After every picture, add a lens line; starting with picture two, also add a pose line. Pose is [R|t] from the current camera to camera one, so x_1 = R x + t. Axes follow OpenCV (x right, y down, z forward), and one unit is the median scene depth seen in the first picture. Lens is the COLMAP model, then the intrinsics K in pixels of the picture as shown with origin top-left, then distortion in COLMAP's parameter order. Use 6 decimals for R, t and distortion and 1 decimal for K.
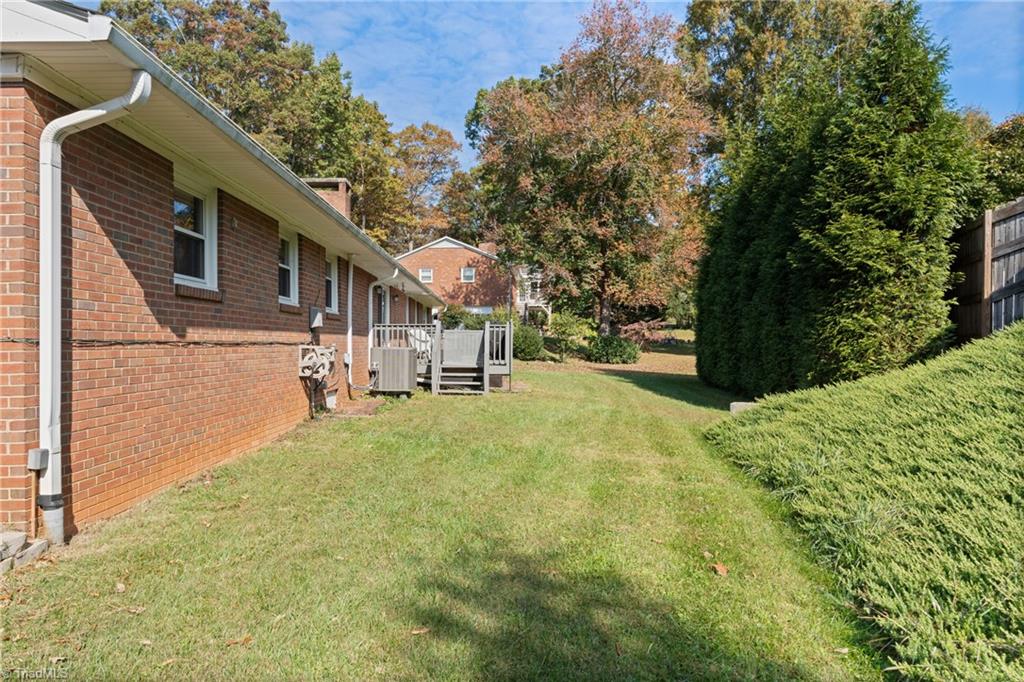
lens RADIAL K [[677.3, 0, 511.4], [0, 677.3, 342.4], [0, 0, 1]] dist [0.004545, 0.000440]
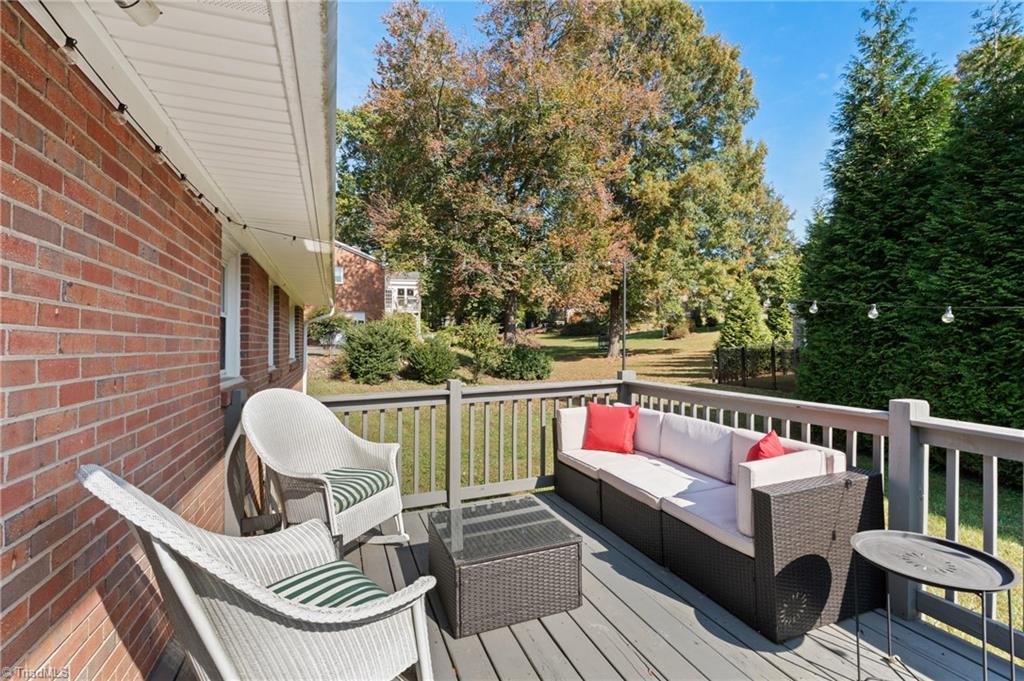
lens RADIAL K [[464.2, 0, 515.1], [0, 464.2, 336.1], [0, 0, 1]] dist [-0.029469, -0.000147]
pose [[0.937439, -0.003663, 0.348130, -0.070450], [0.008827, 0.999873, -0.013246, -0.017190], [-0.348038, 0.015490, 0.937353, 0.475789]]
